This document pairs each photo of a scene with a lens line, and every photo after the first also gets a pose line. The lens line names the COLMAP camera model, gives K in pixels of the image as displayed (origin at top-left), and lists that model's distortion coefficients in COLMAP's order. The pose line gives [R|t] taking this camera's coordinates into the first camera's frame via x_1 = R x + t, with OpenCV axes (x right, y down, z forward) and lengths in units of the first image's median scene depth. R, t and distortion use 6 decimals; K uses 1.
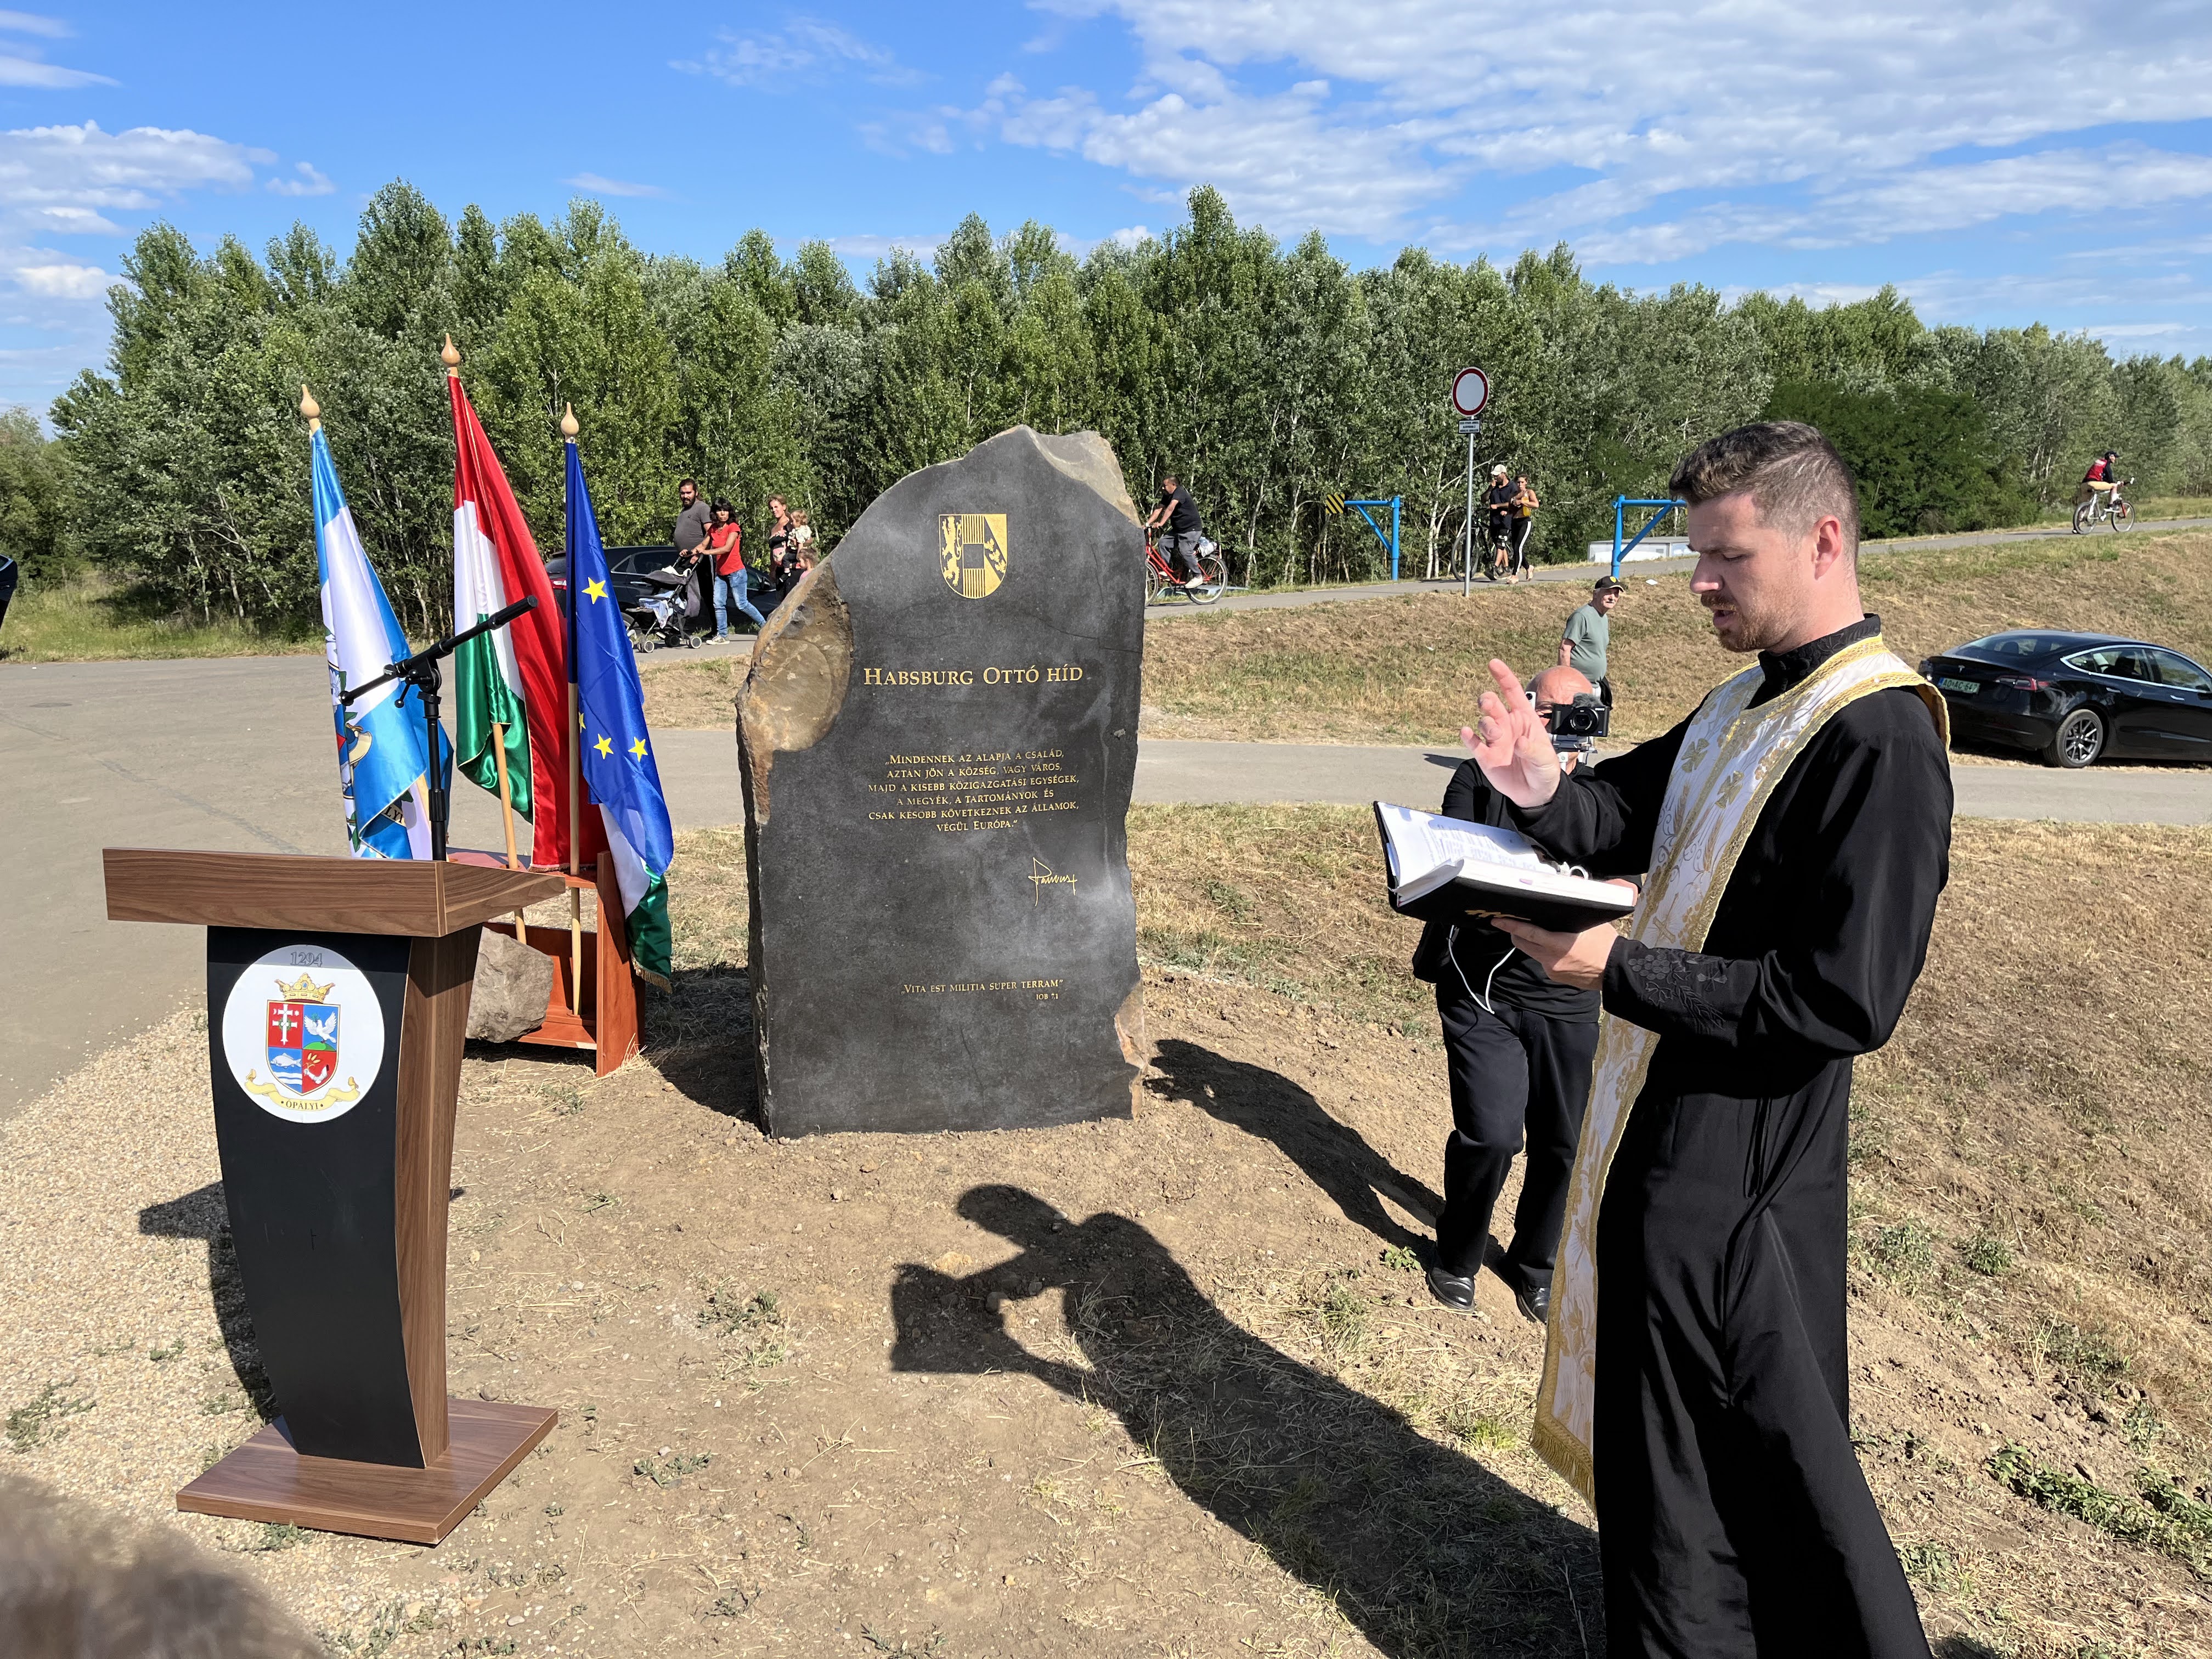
lens RADIAL K [[1659.2, 0, 1100.3], [0, 1659.2, 843.2], [0, 0, 1]] dist [0.023893, -0.033537]
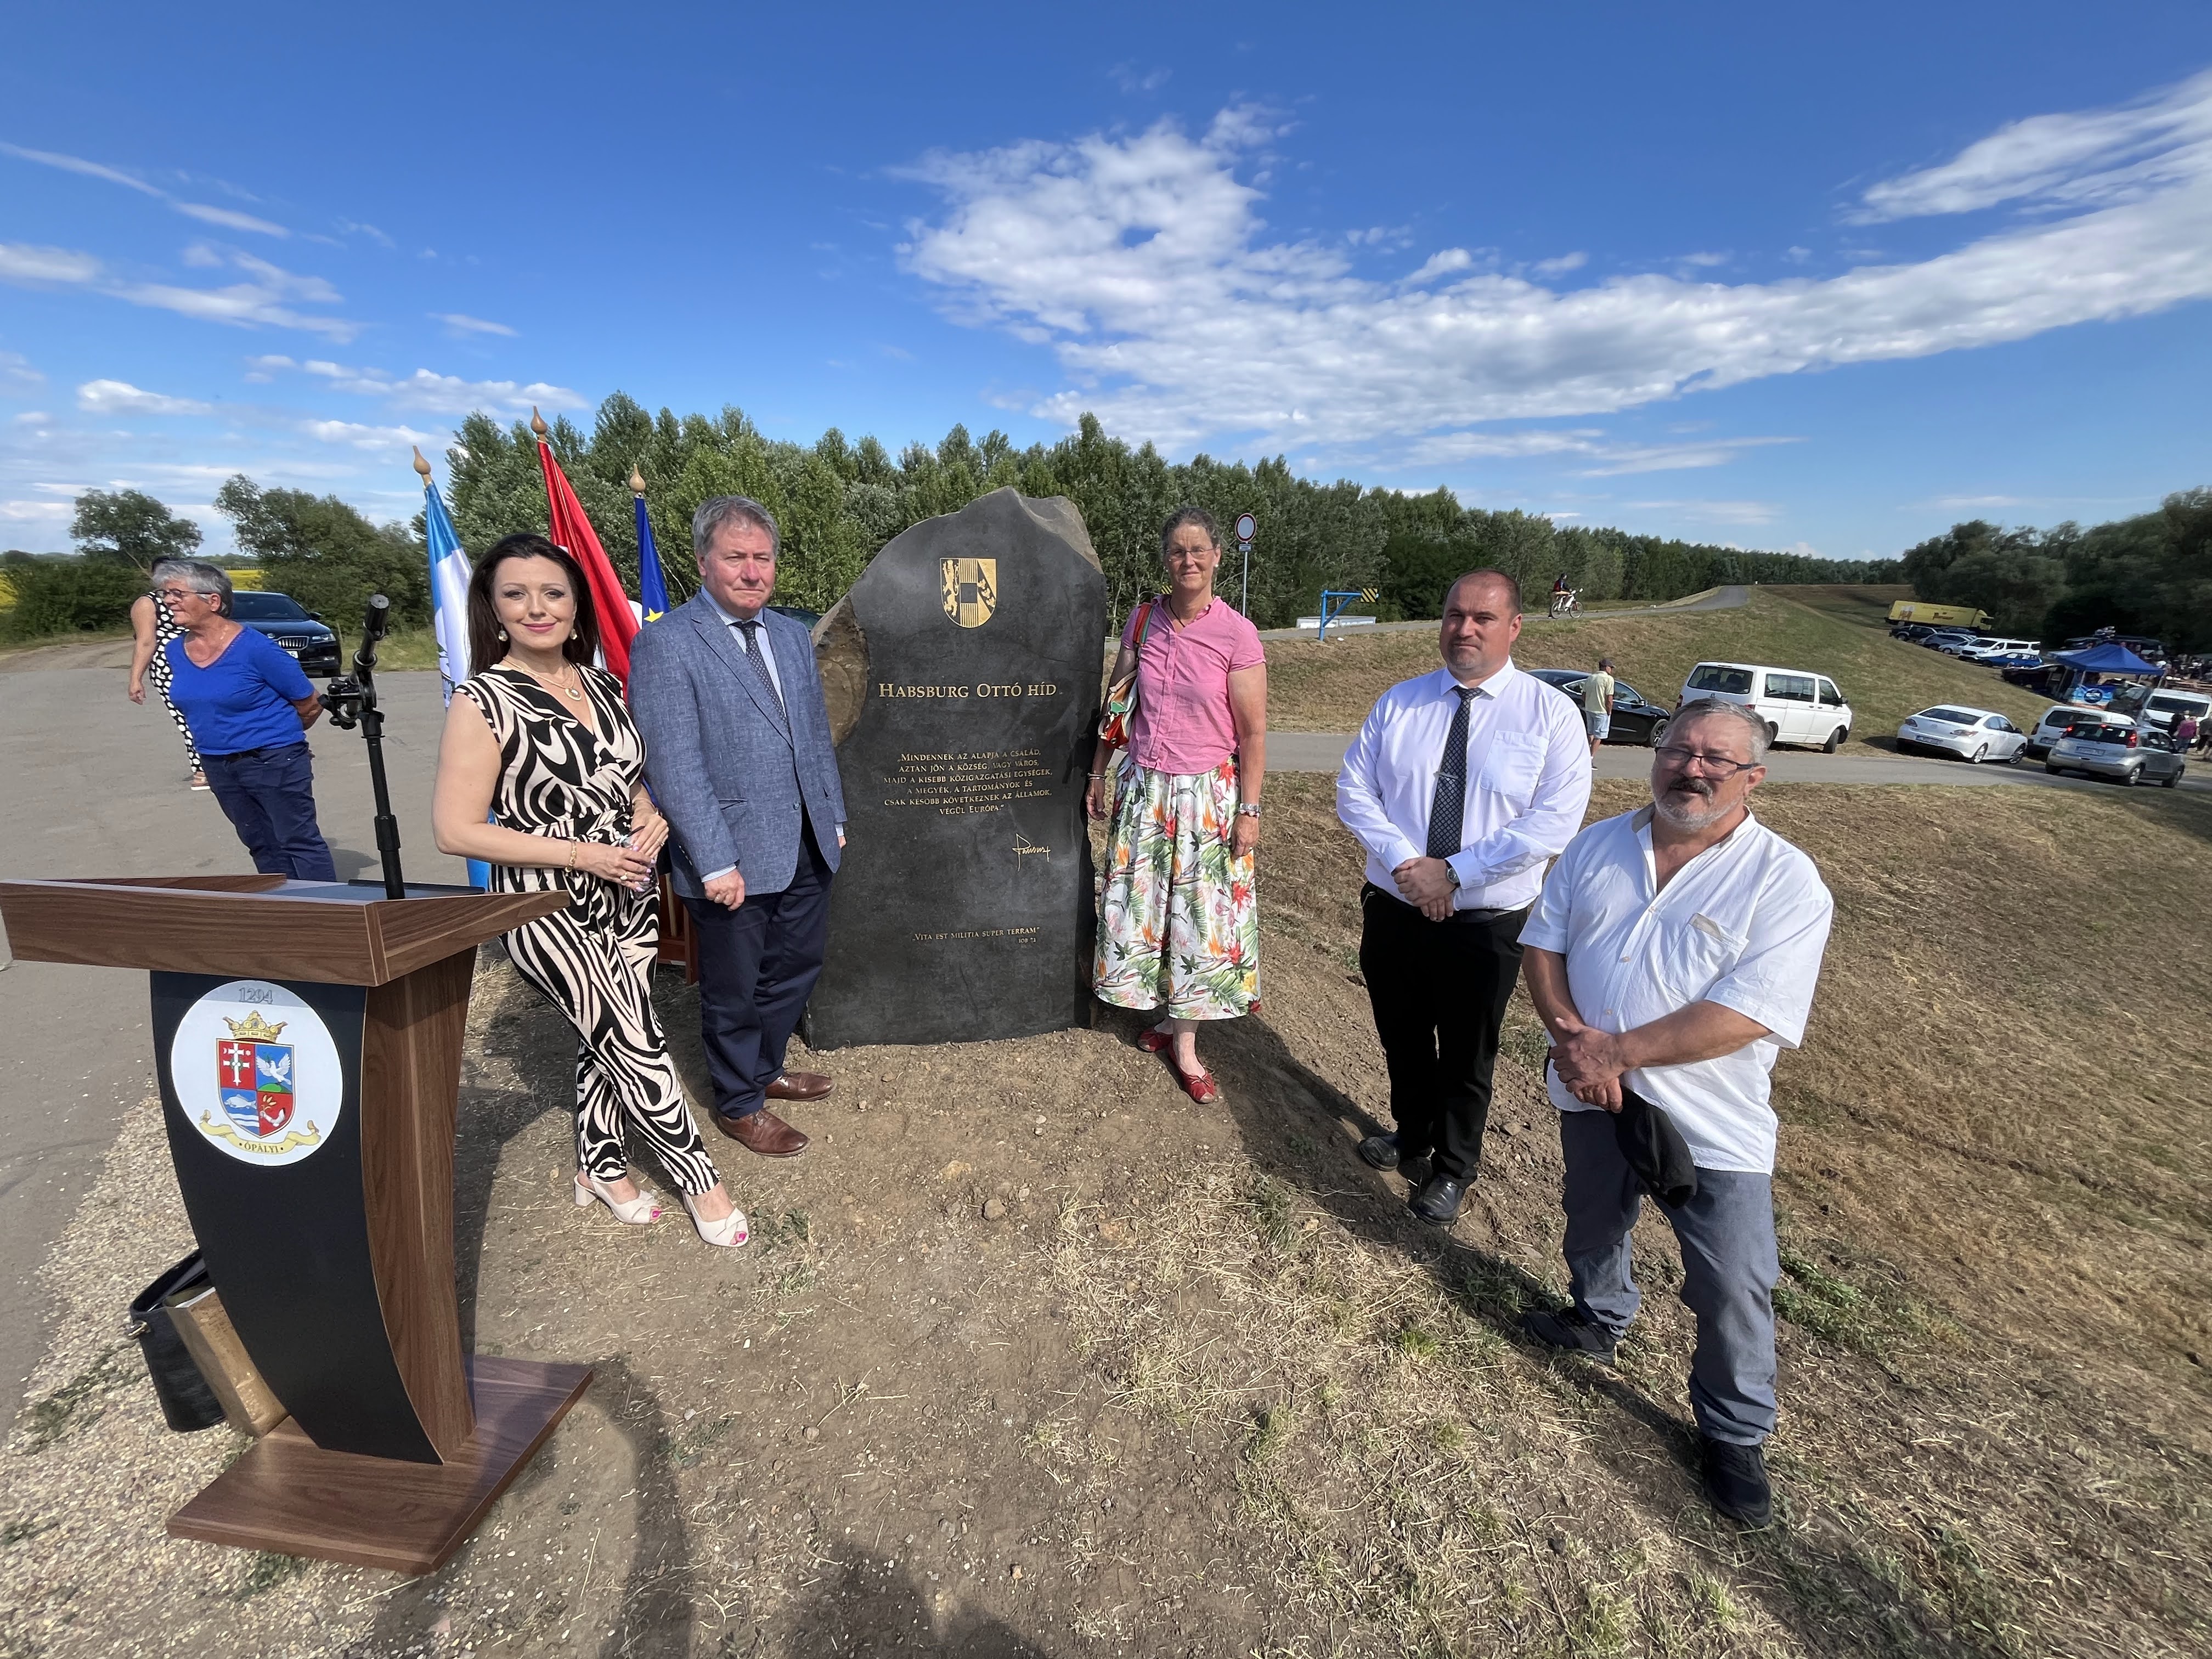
lens RADIAL K [[890.4, 0, 1106.3], [0, 890.4, 826.7], [0, 0, 1]] dist [-0.008031, 0.000404]
pose [[0.996272, -0.001057, 0.086261, -0.030369], [-0.003705, 0.998478, 0.055028, -0.034847], [-0.086188, -0.055142, 0.994752, 0.309394]]
